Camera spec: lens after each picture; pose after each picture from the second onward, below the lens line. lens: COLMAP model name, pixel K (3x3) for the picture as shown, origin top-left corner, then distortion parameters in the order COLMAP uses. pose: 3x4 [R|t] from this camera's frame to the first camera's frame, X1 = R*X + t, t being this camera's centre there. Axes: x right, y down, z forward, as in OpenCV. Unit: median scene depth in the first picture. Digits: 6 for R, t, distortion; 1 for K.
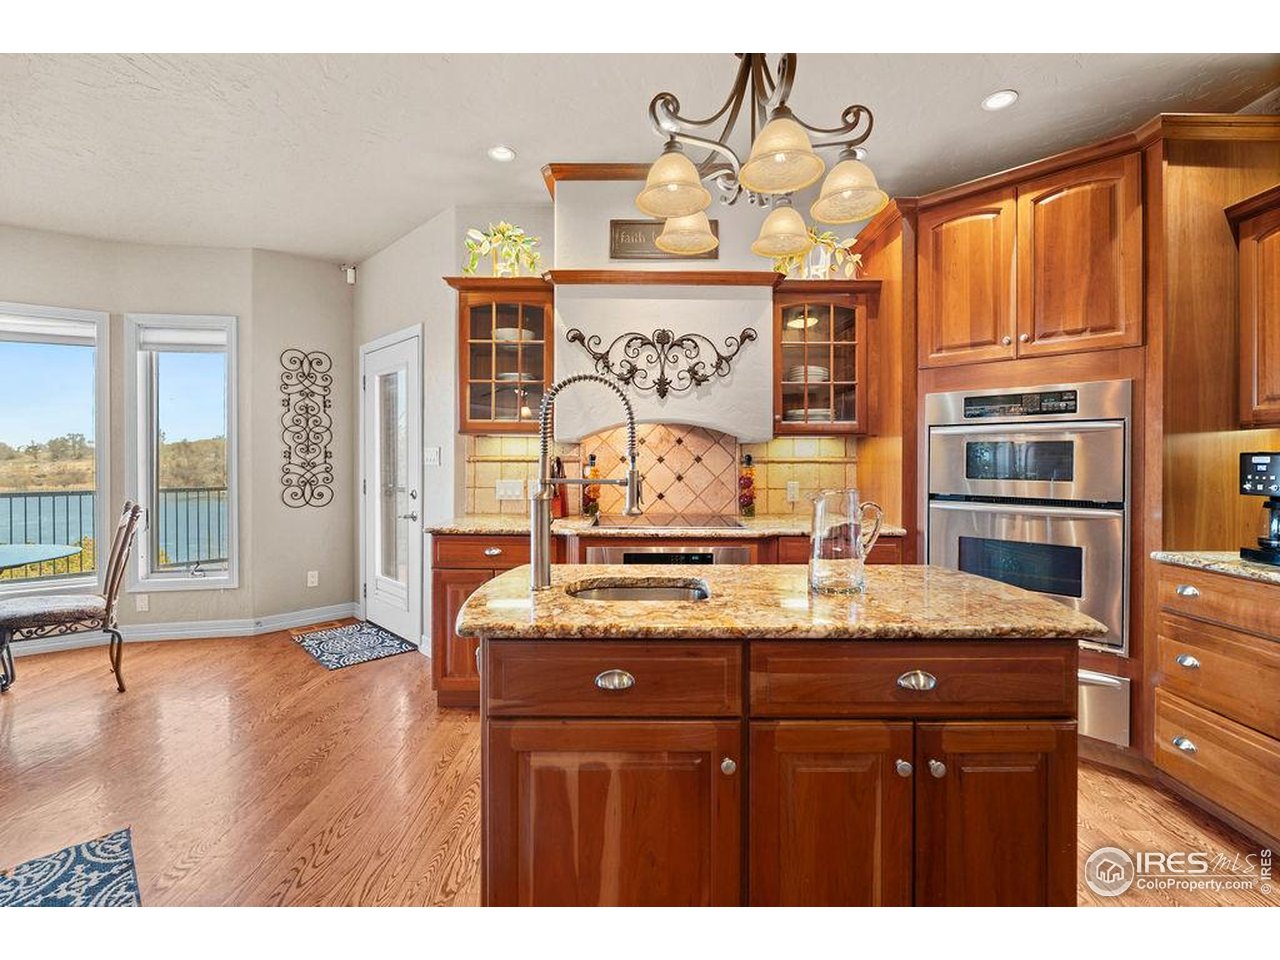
lens RADIAL K [[578.0, 0, 644.1], [0, 578.0, 460.5], [0, 0, 1]] dist [-0.011222, -0.000135]
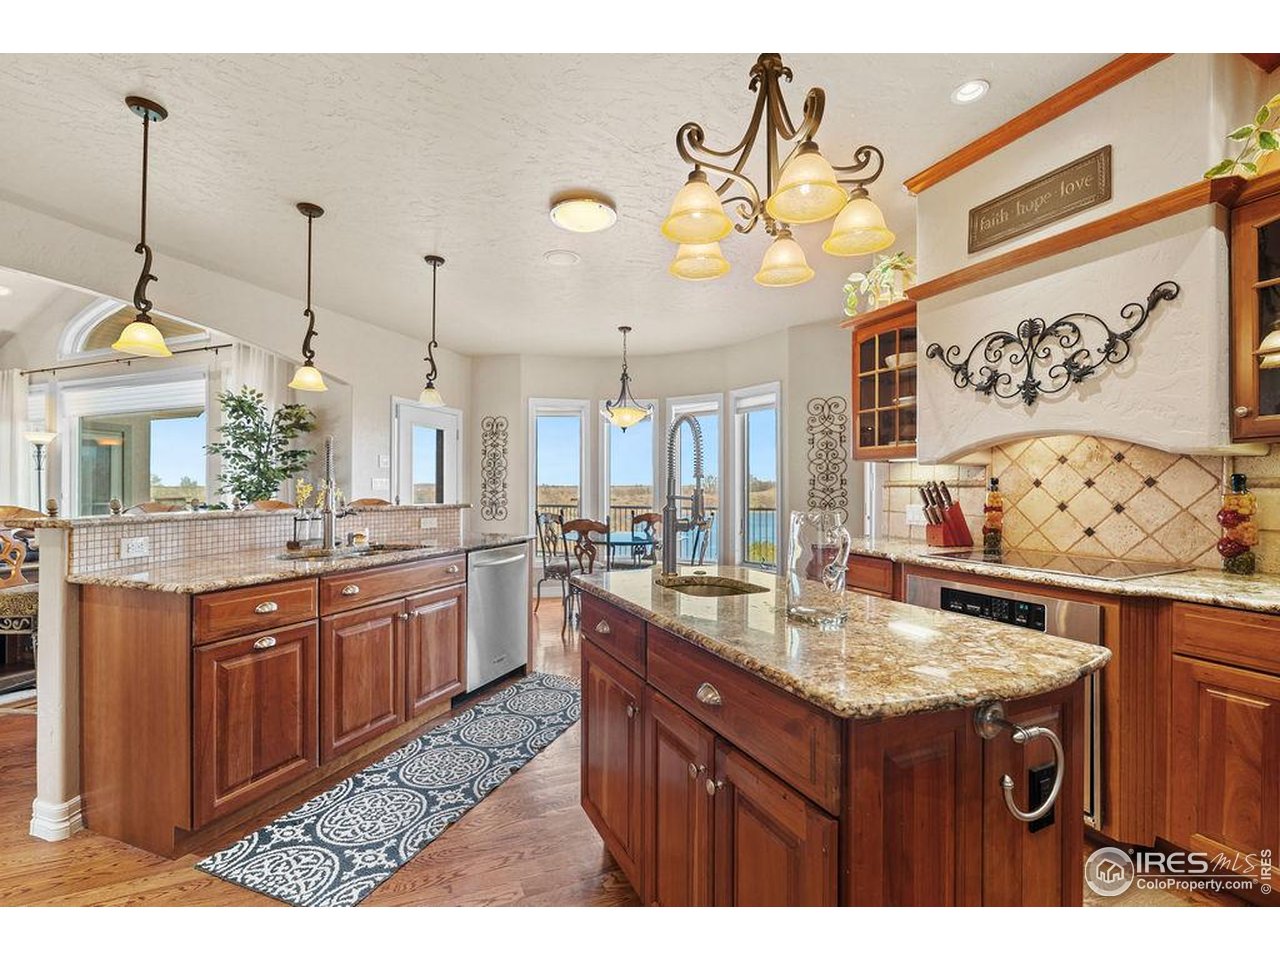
lens RADIAL K [[569.4, 0, 640.0], [0, 569.4, 480.0], [0, 0, 1]] dist [-0.001293, -0.000043]
pose [[0.425284, -0.013904, -0.904953, 0.505459], [-0.000660, 0.999877, -0.015672, 0.007328], [0.905060, 0.007263, 0.425222, 0.181019]]
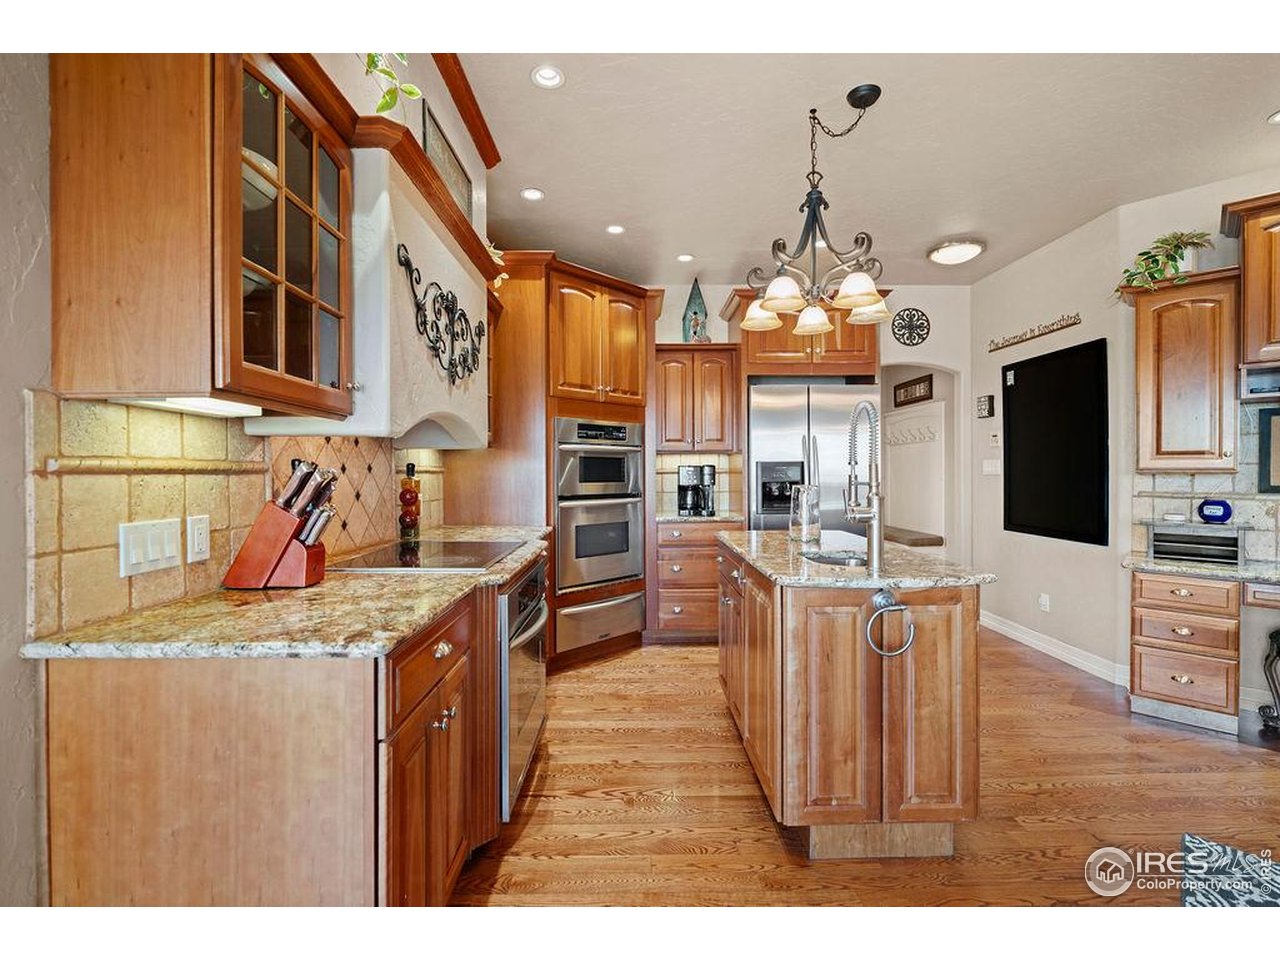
lens RADIAL K [[569.4, 0, 640.0], [0, 569.4, 480.0], [0, 0, 1]] dist [-0.001293, -0.000043]
pose [[-0.022962, -0.020721, 0.999522, -0.707465], [-0.001675, 0.999785, 0.020688, -0.001761], [-0.999735, -0.001199, -0.022992, 0.775641]]
